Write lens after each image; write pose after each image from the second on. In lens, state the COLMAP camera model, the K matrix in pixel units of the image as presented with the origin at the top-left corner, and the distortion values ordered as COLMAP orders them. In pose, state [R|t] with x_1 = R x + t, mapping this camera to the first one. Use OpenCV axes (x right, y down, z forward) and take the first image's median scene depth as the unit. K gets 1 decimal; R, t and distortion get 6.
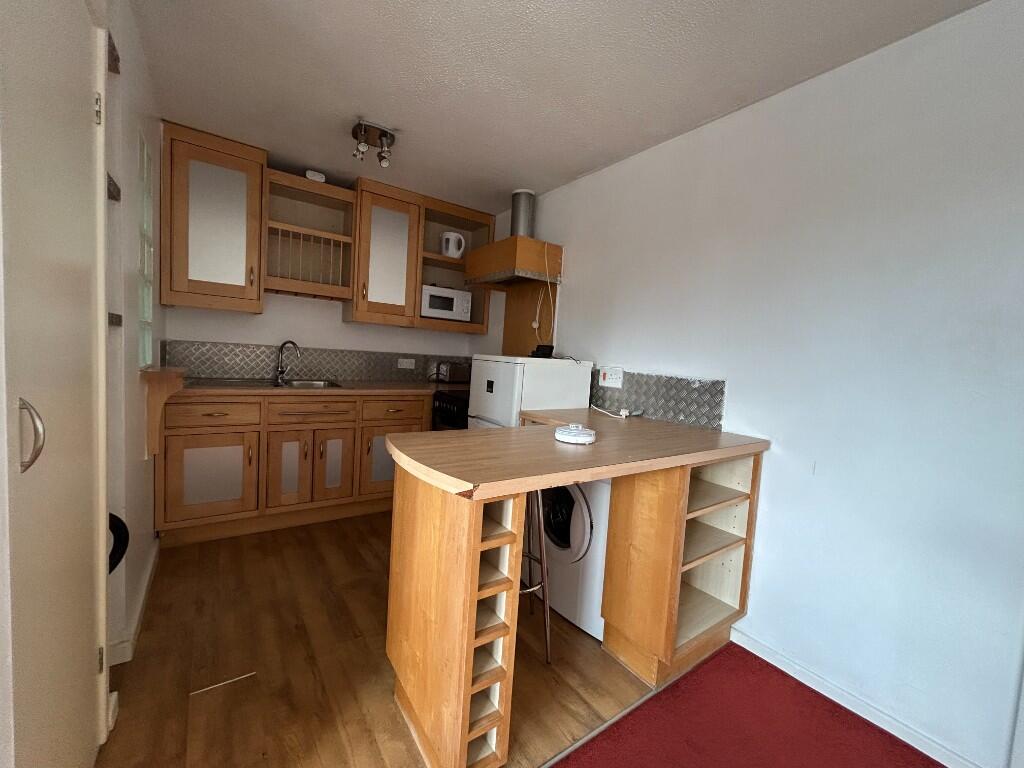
lens RADIAL K [[414.7, 0, 513.1], [0, 414.7, 381.4], [0, 0, 1]] dist [-0.002654, 0.001417]
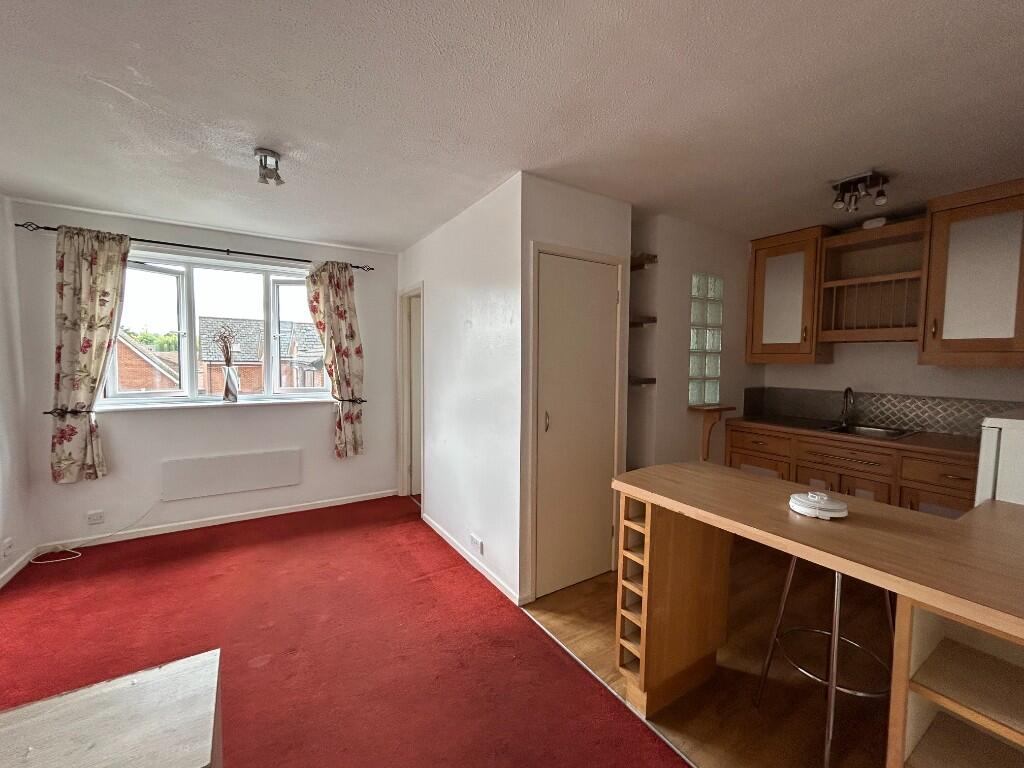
lens RADIAL K [[414.7, 0, 512.0], [0, 414.7, 385.2], [0, 0, 1]] dist [-0.002654, 0.001417]
pose [[-0.047618, 0.000399, -0.998866, 0.547128], [-0.081161, 0.996692, 0.004267, -0.038696], [0.995563, 0.081272, -0.047428, 0.205291]]
